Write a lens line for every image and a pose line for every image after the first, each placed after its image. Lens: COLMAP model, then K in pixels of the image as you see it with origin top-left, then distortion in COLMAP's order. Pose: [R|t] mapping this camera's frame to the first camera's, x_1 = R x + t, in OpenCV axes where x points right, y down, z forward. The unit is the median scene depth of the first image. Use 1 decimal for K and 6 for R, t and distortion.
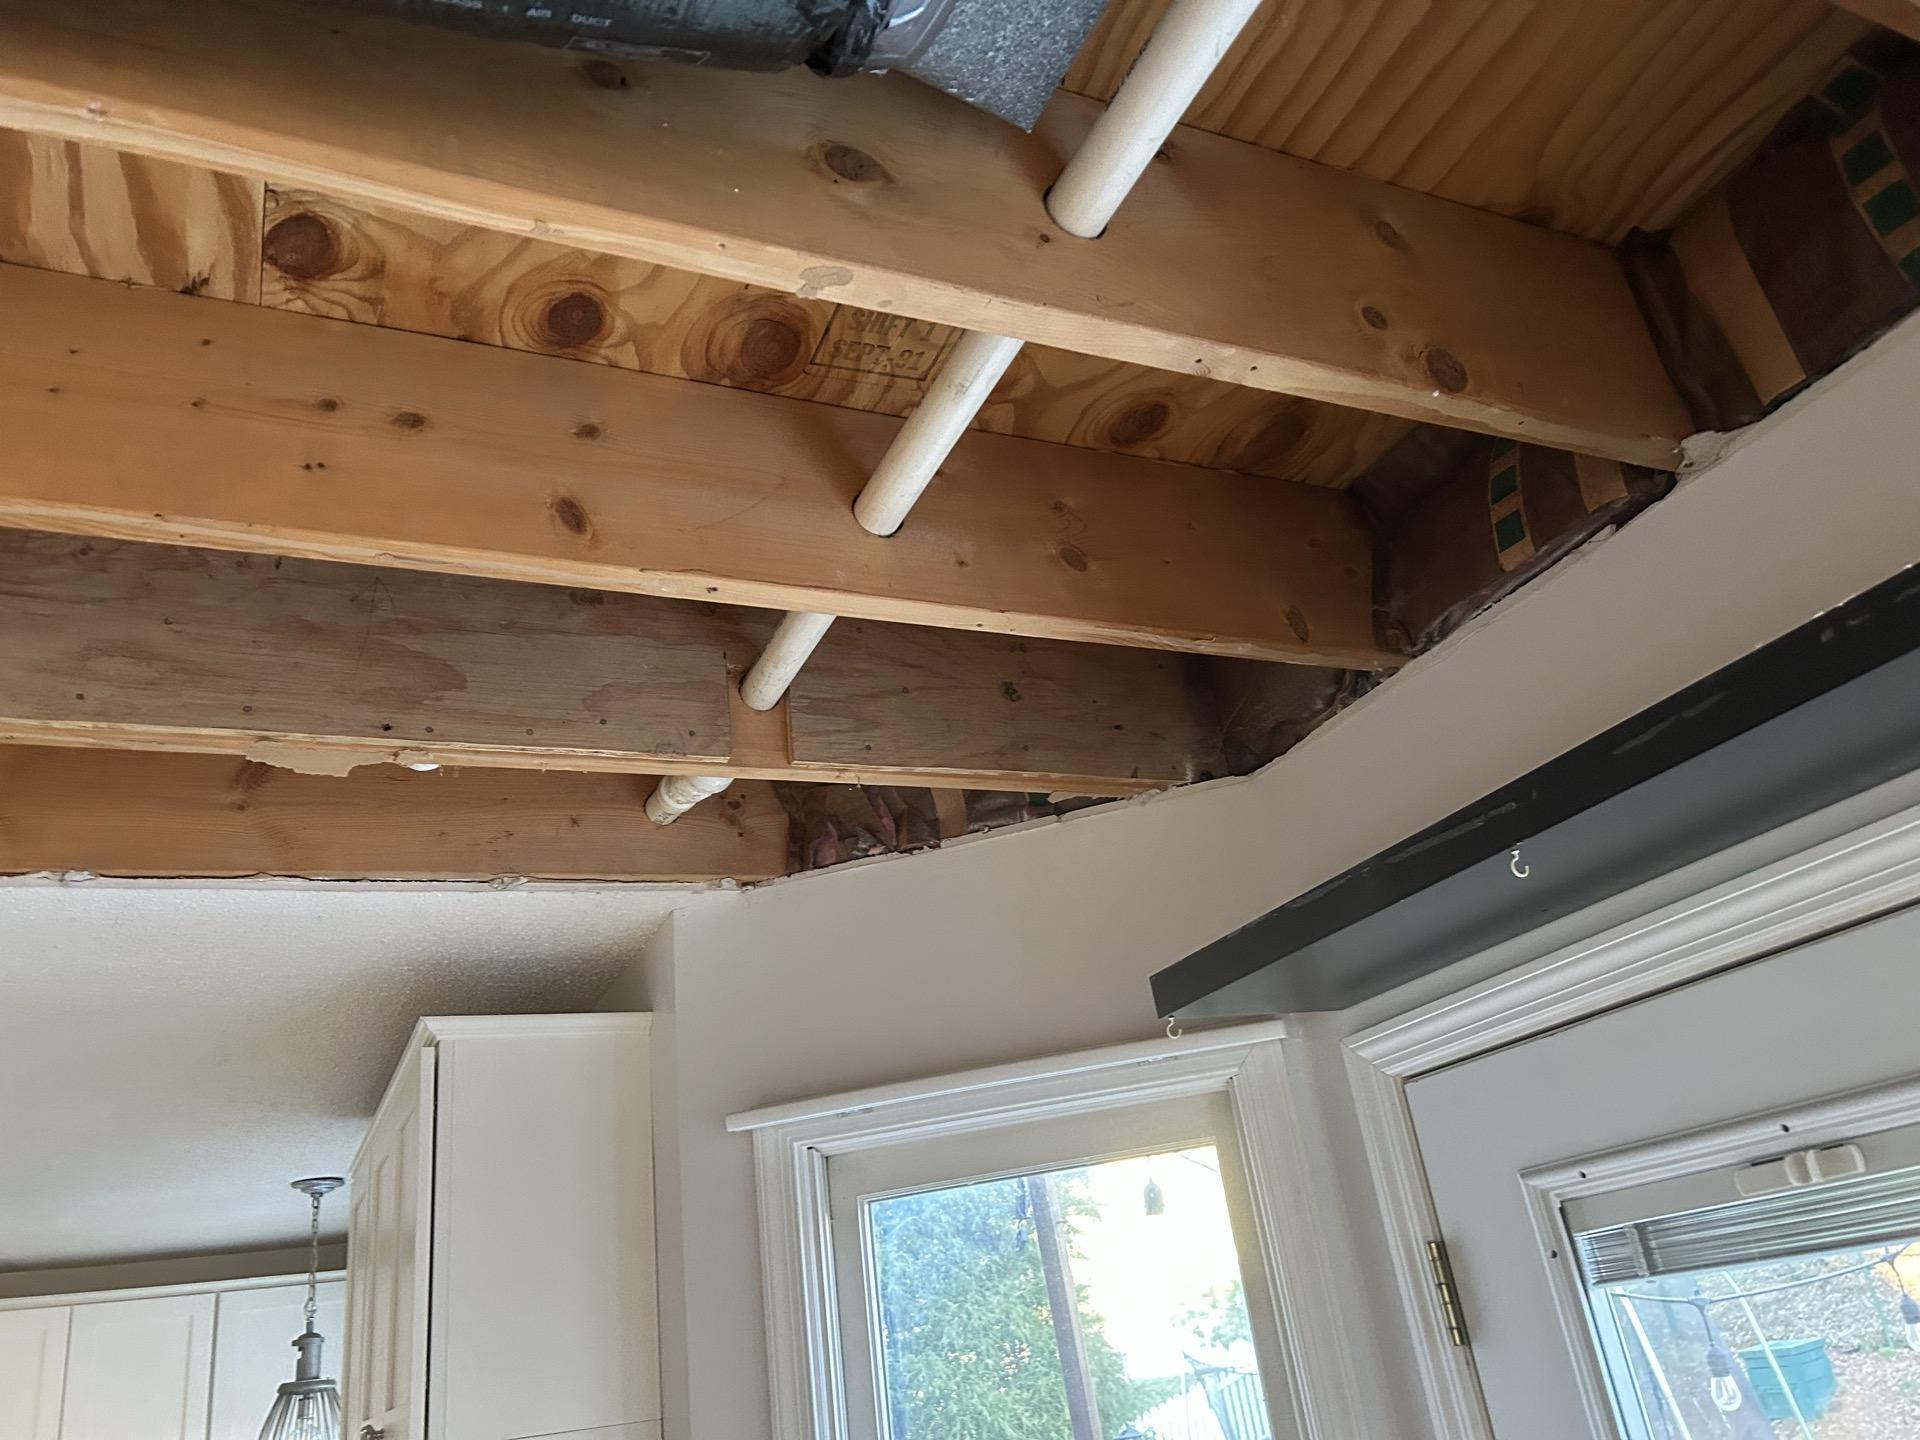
lens RADIAL K [[1432.7, 0, 960.0], [0, 1432.7, 720.0], [0, 0, 1]] dist [0.012213, 0.003513]
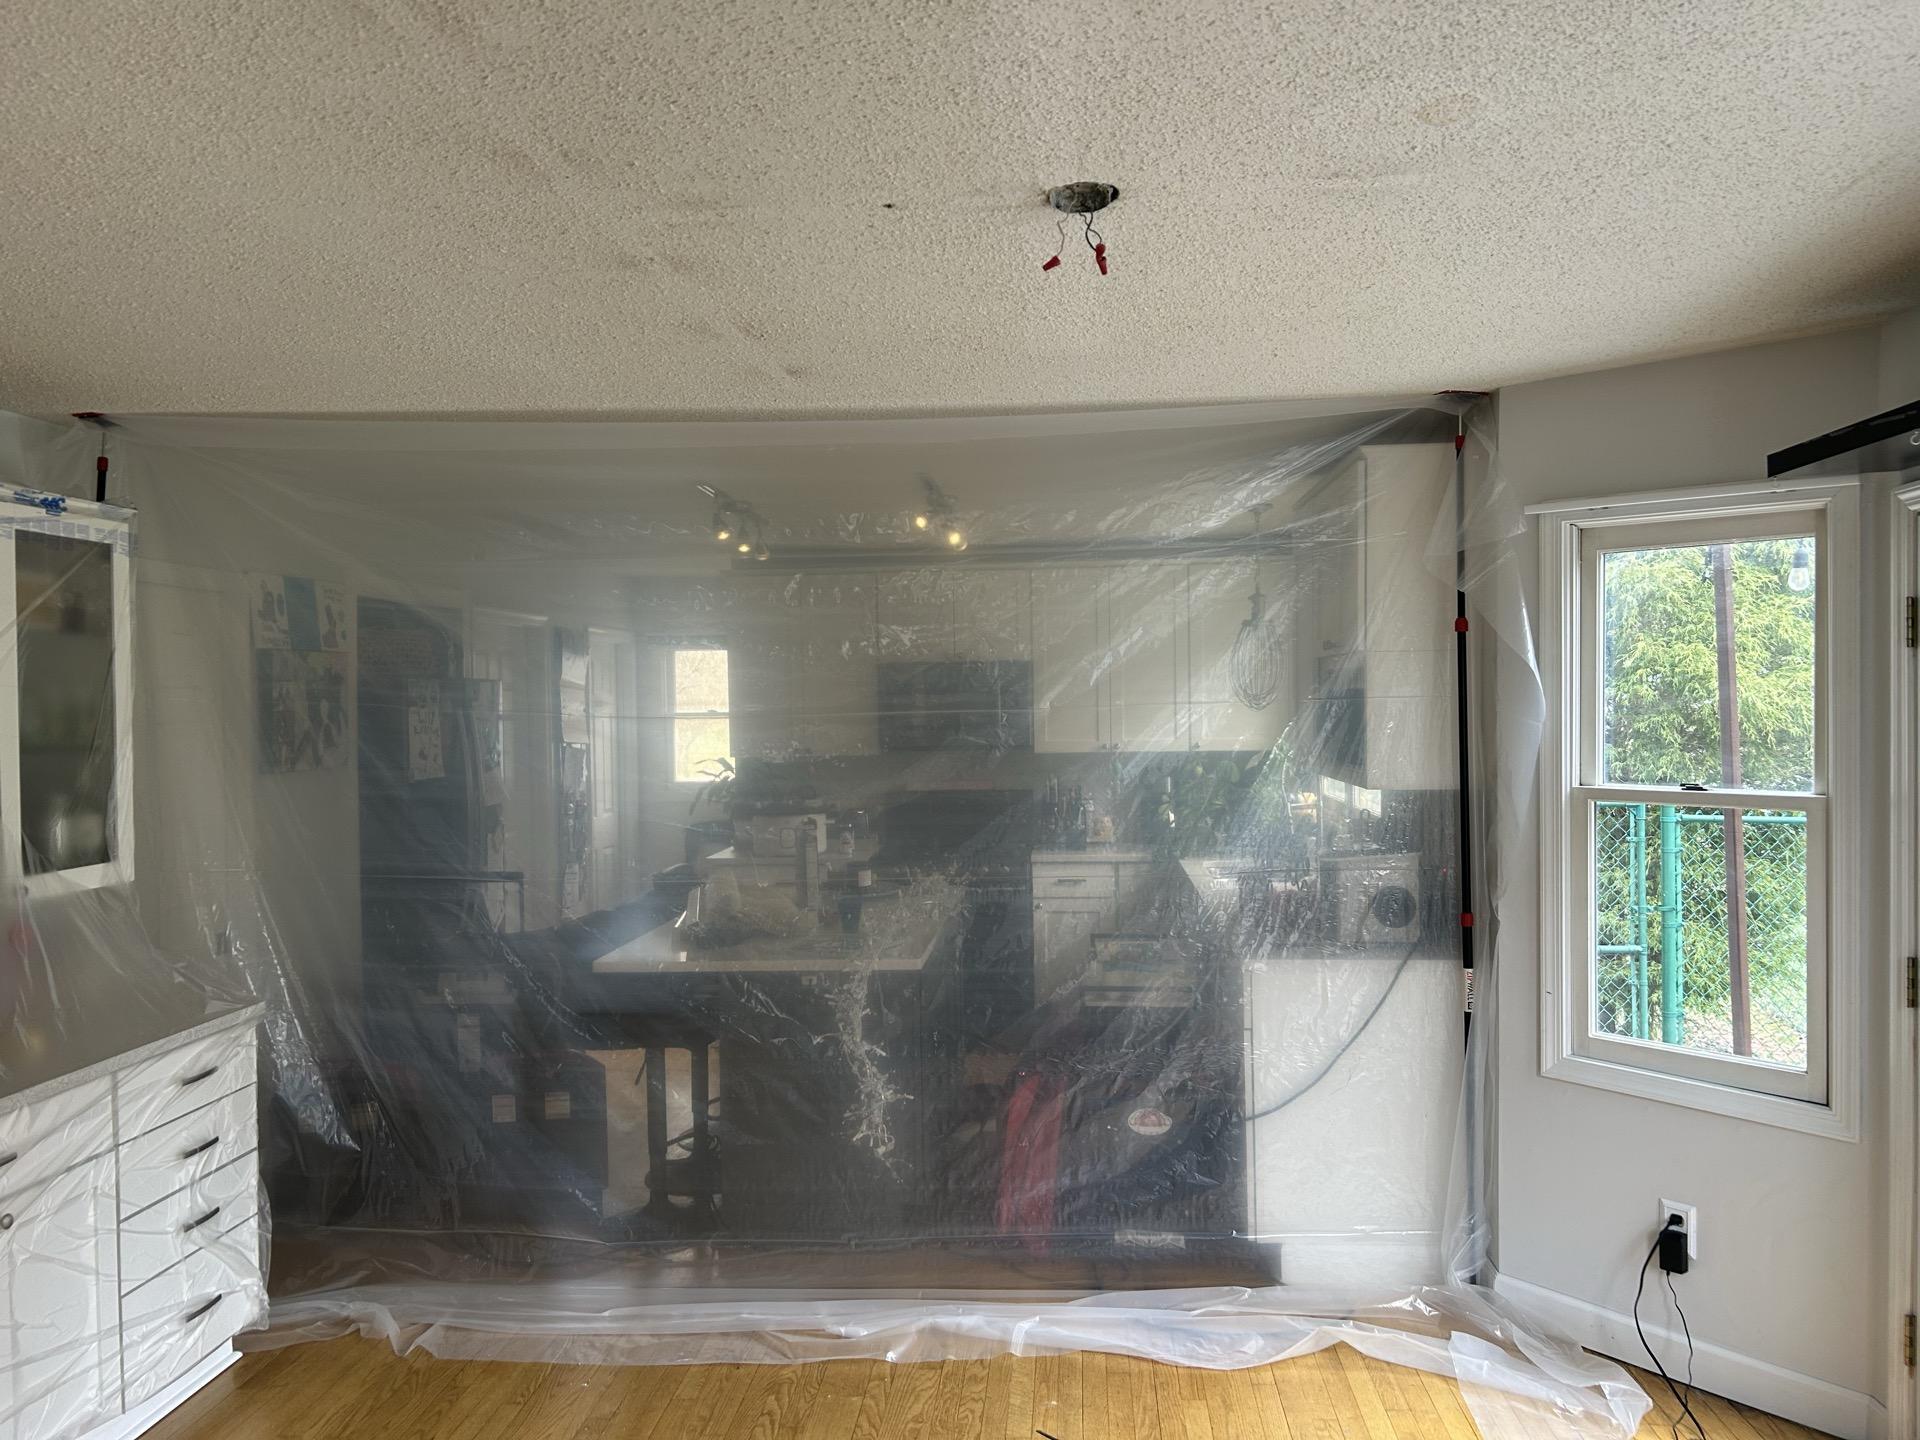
lens RADIAL K [[1432.7, 0, 960.0], [0, 1432.7, 720.0], [0, 0, 1]] dist [0.012213, 0.003513]
pose [[0.857961, 0.125011, -0.498273, 0.179579], [0.121109, 0.893379, 0.432673, -0.391315], [0.499235, -0.431562, 0.751344, -0.944591]]
